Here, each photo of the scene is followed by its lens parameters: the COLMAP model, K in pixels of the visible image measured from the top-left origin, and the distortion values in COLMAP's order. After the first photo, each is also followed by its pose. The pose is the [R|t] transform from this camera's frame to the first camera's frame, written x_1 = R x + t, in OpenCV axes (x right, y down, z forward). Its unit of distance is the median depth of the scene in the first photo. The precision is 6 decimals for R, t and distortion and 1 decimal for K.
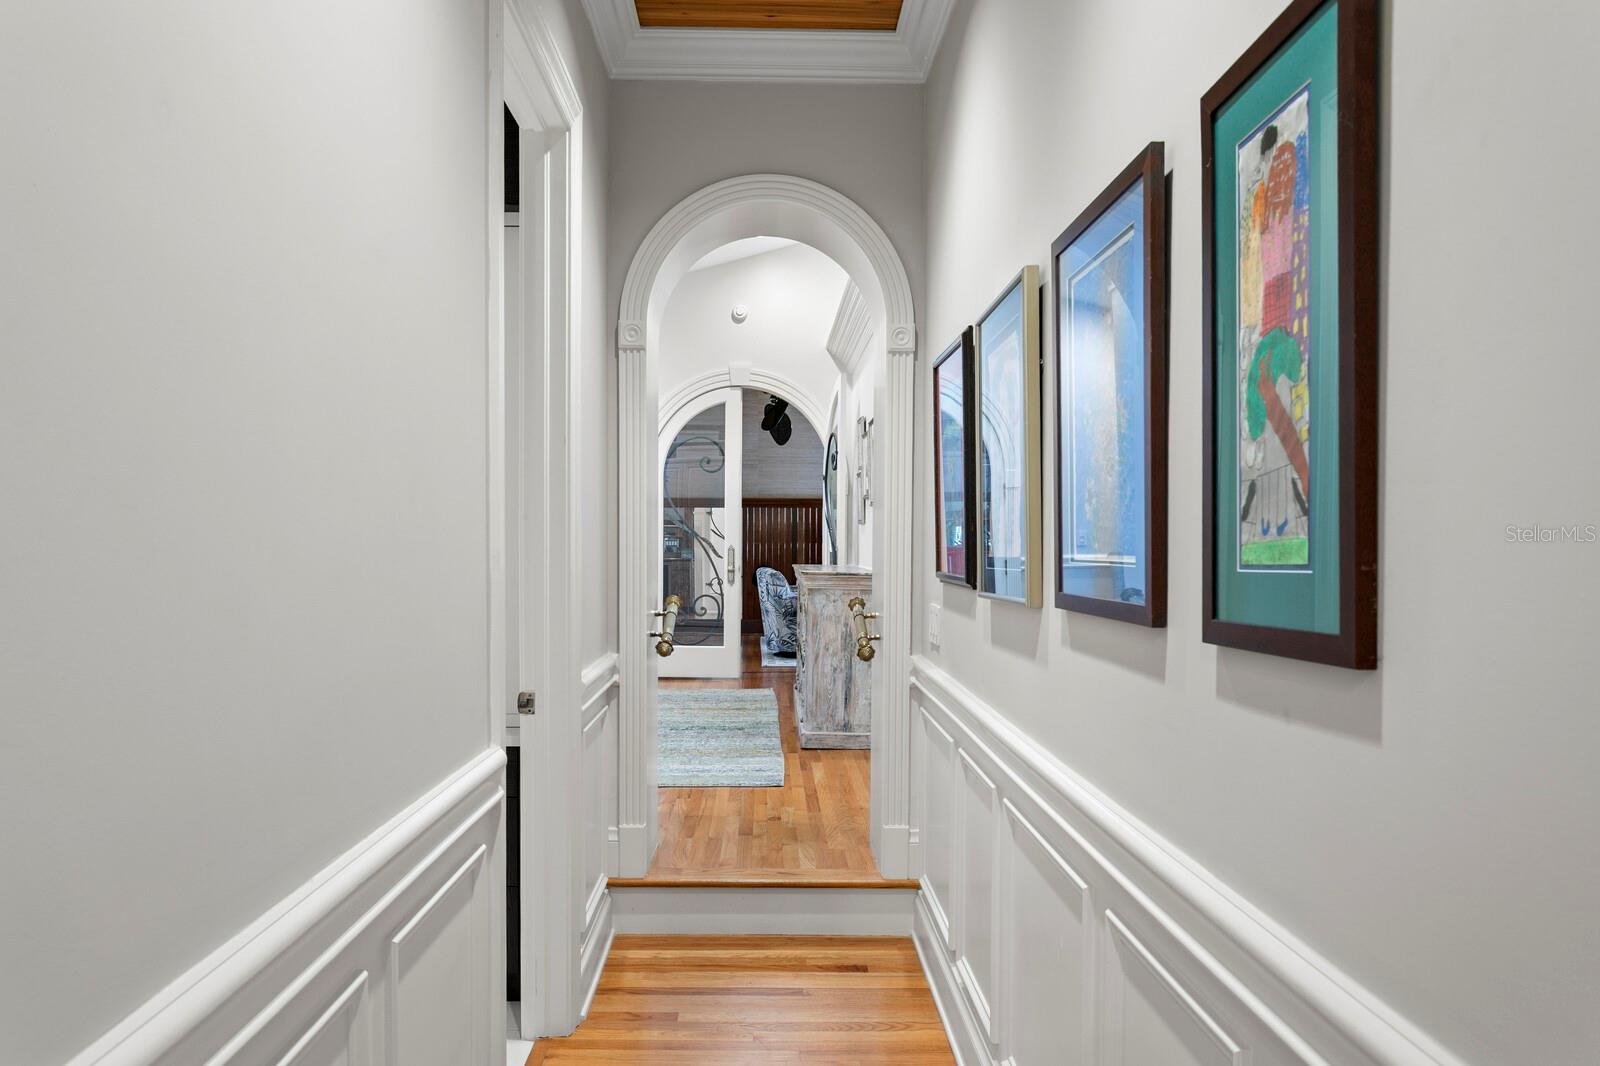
lens RADIAL K [[1152.2, 0, 799.8], [0, 1152.2, 537.3], [0, 0, 1]] dist [0.001425, 0.000019]
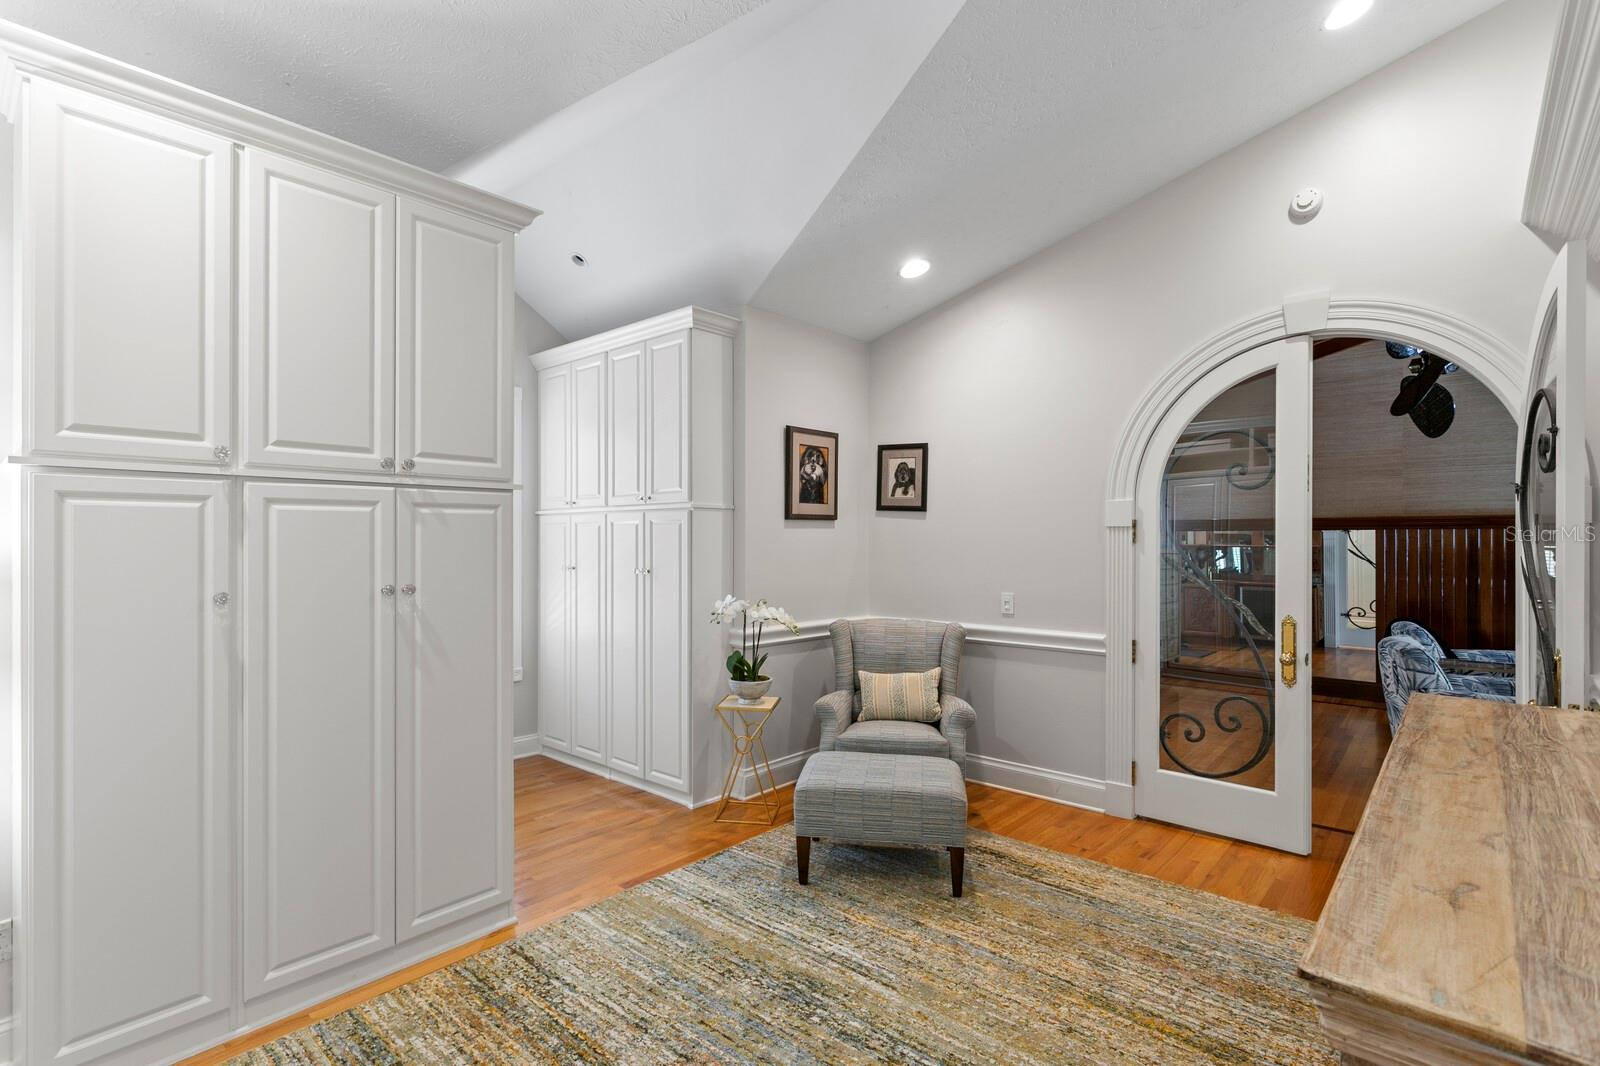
lens RADIAL K [[750.7, 0, 786.8], [0, 750.7, 539.7], [0, 0, 1]] dist [0.004312, 0.000015]
pose [[0.718699, -0.007437, -0.695282, 0.020298], [0.011175, 0.999937, 0.000856, -0.033974], [0.695232, -0.008385, 0.718737, 0.560547]]
